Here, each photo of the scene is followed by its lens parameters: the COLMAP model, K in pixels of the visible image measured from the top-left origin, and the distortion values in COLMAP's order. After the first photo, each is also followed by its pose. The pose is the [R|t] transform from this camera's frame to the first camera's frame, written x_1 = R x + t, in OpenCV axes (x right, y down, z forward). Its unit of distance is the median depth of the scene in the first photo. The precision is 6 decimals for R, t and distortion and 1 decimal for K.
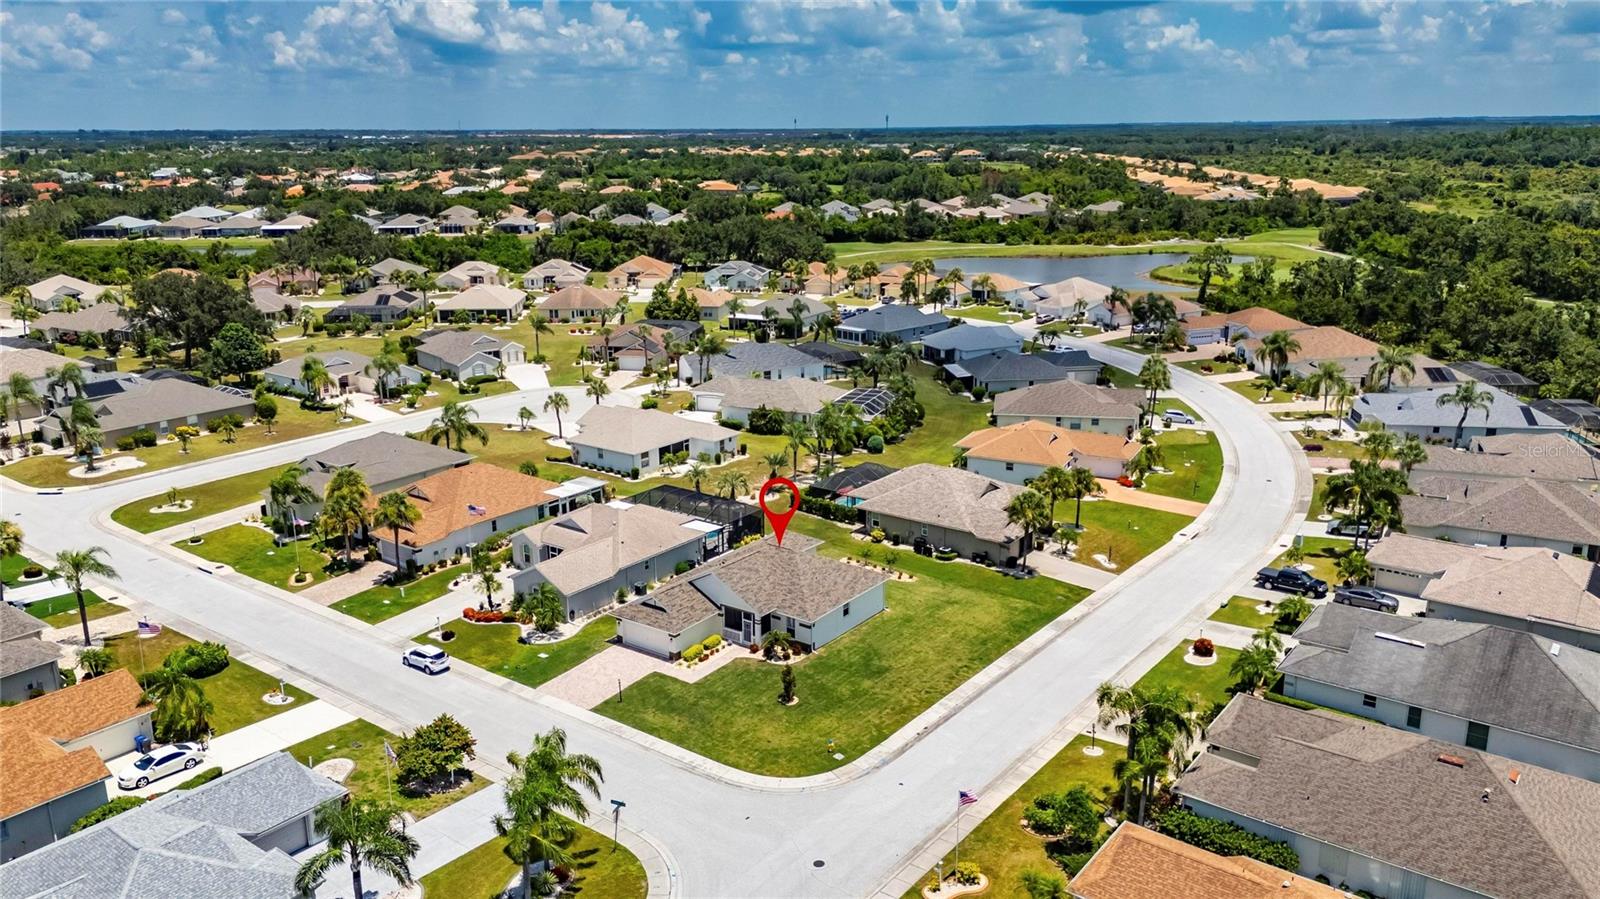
lens RADIAL K [[1181.5, 0, 800.0], [0, 1181.5, 449.5], [0, 0, 1]] dist [0.135792, -0.315936]
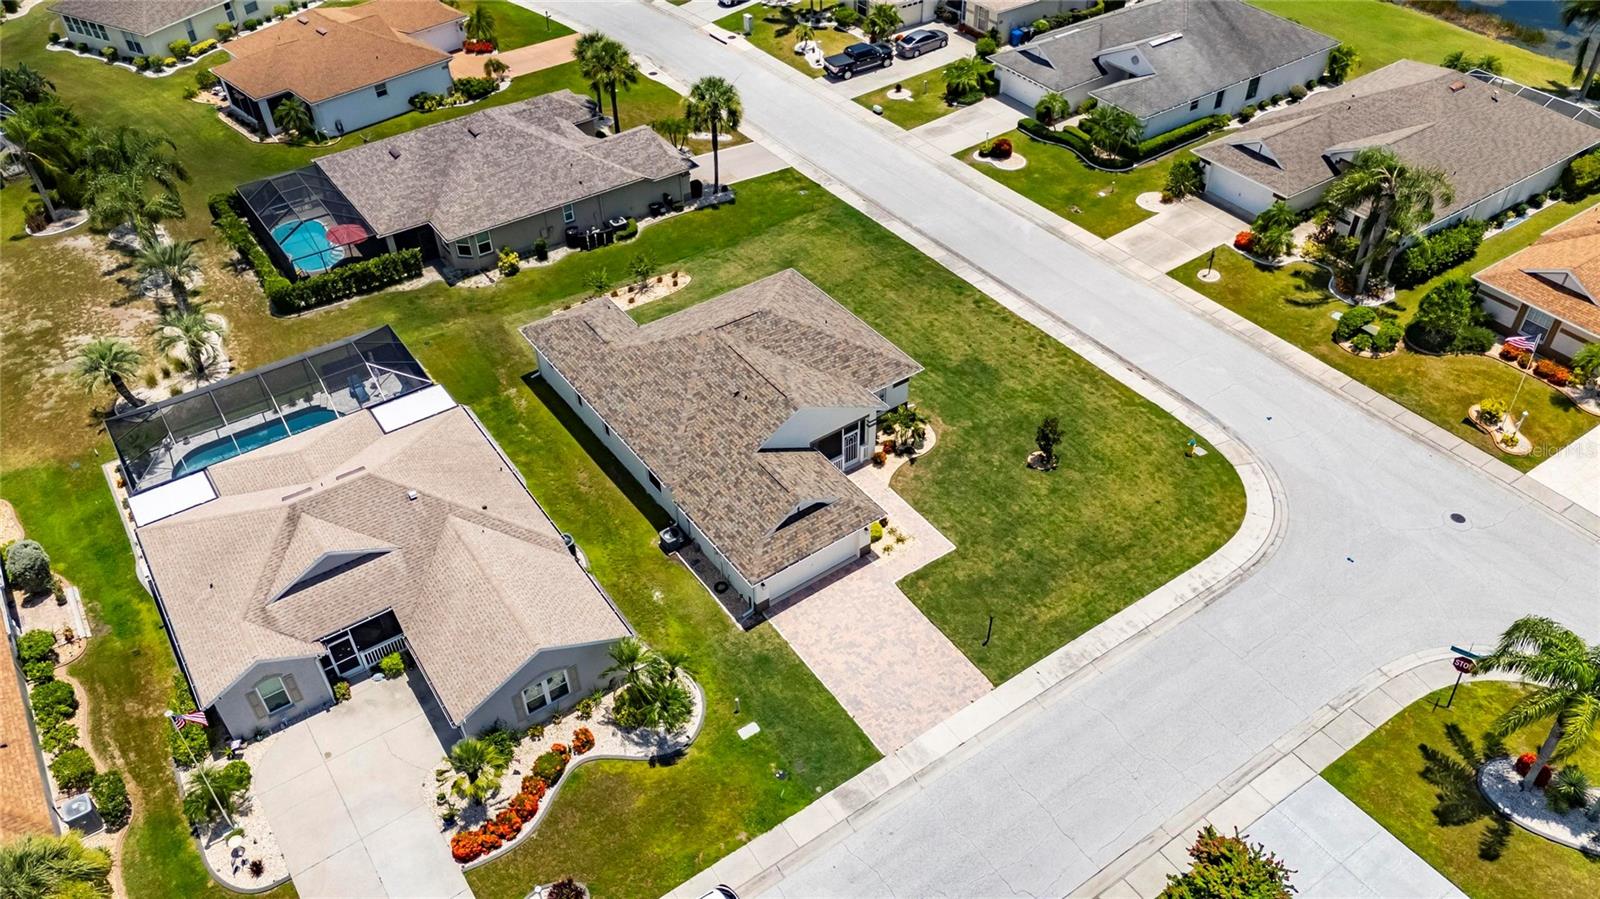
lens RADIAL K [[1182.1, 0, 805.6], [0, 1182.1, 453.9], [0, 0, 1]] dist [0.064752, -0.051242]
pose [[0.305950, -0.620593, 0.721983, -0.443673], [0.260317, 0.783979, 0.563570, -0.176491], [-0.915767, 0.015520, 0.401409, 0.685008]]
